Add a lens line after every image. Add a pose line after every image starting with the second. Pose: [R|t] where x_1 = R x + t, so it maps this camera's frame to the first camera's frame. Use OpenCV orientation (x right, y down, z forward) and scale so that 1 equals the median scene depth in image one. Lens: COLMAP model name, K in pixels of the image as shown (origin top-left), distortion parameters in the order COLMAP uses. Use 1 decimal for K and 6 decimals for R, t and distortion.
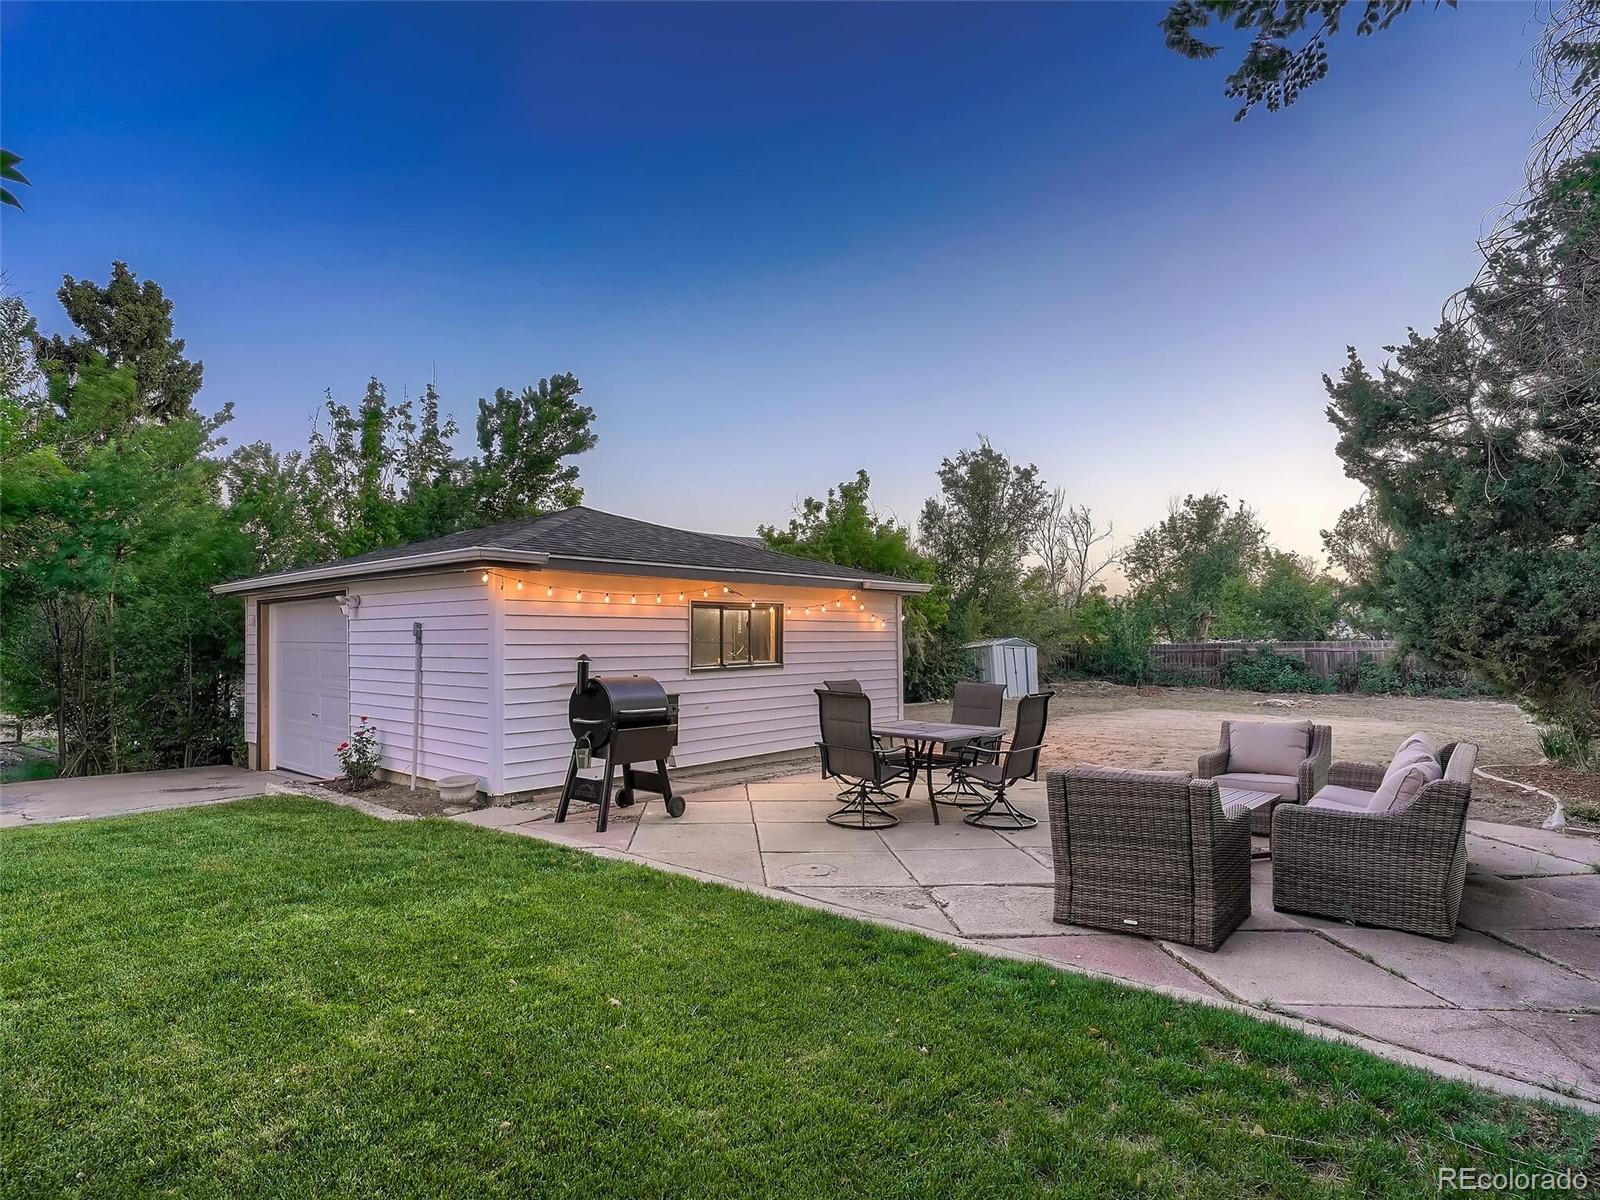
lens RADIAL K [[885.6, 0, 778.0], [0, 885.6, 598.6], [0, 0, 1]] dist [-0.047063, 0.026984]
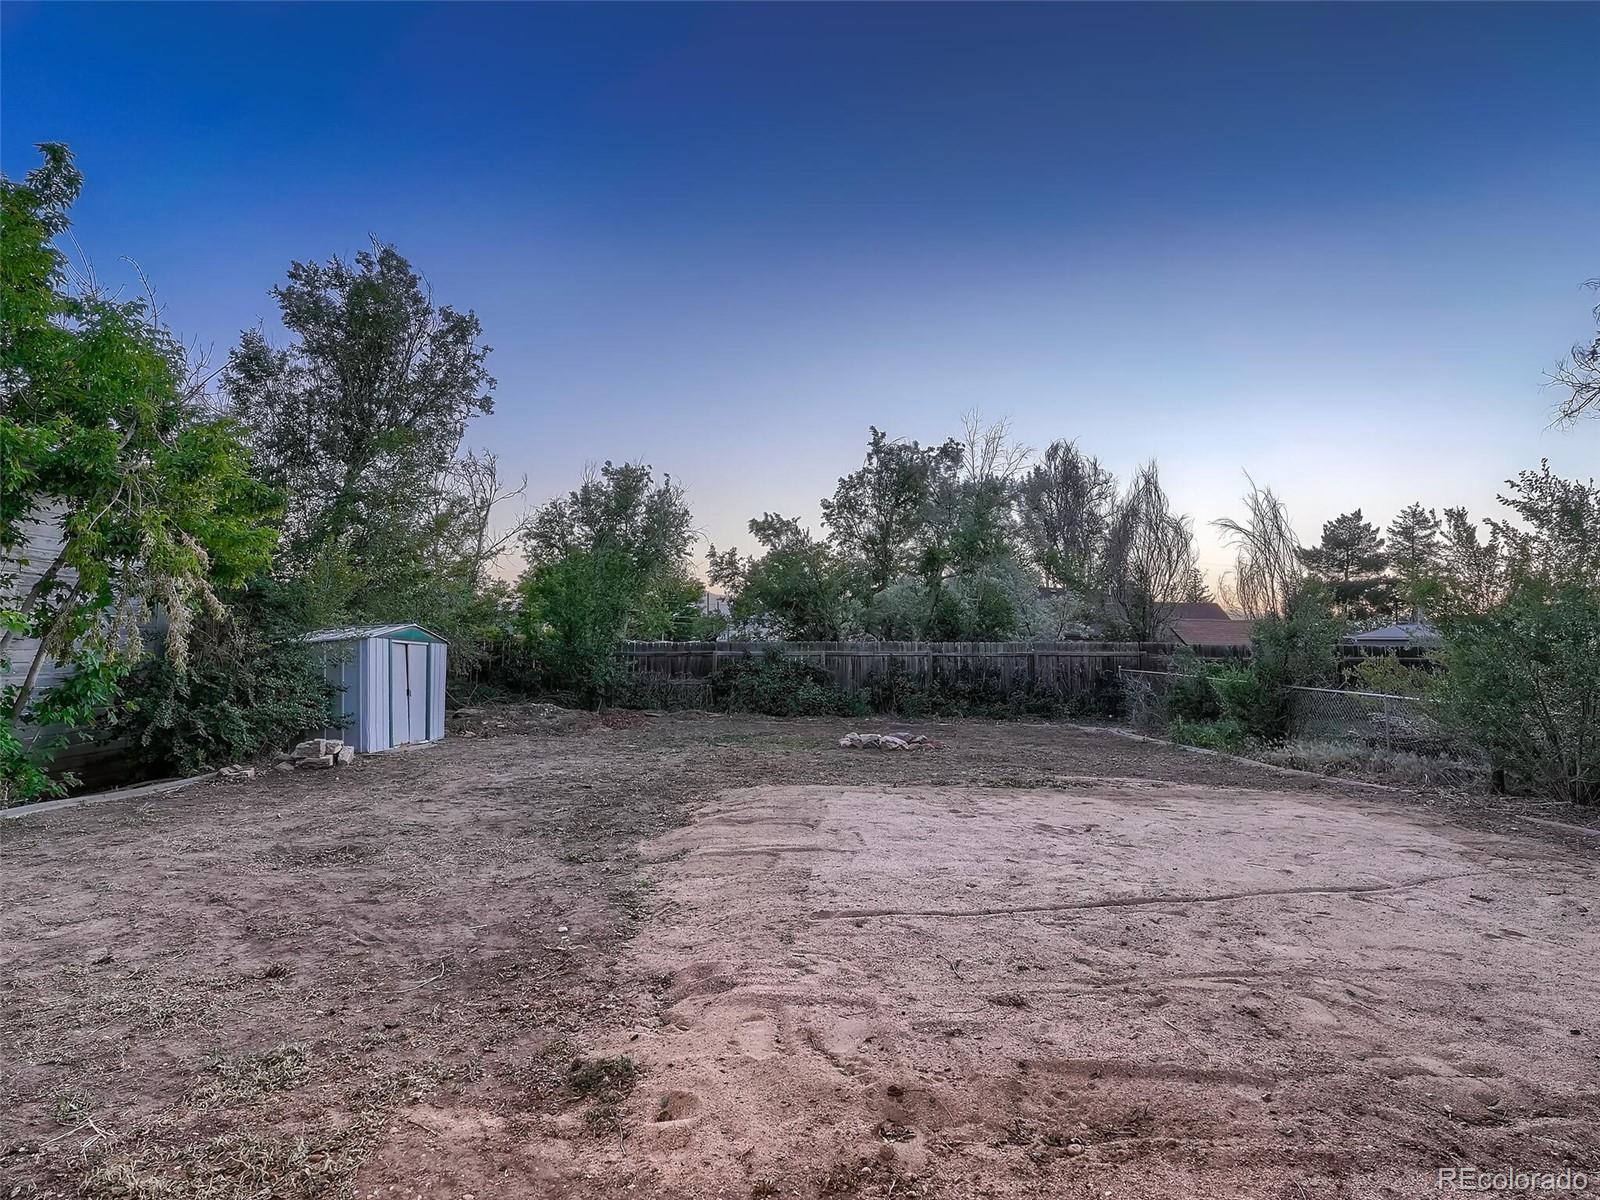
lens RADIAL K [[908.0, 0, 798.9], [0, 908.0, 518.8], [0, 0, 1]] dist [-0.047645, 0.014545]
pose [[0.743348, 0.104977, 0.660616, 0.081272], [-0.046516, 0.993330, -0.105507, 0.026960], [-0.667286, 0.047699, 0.743273, 0.439062]]
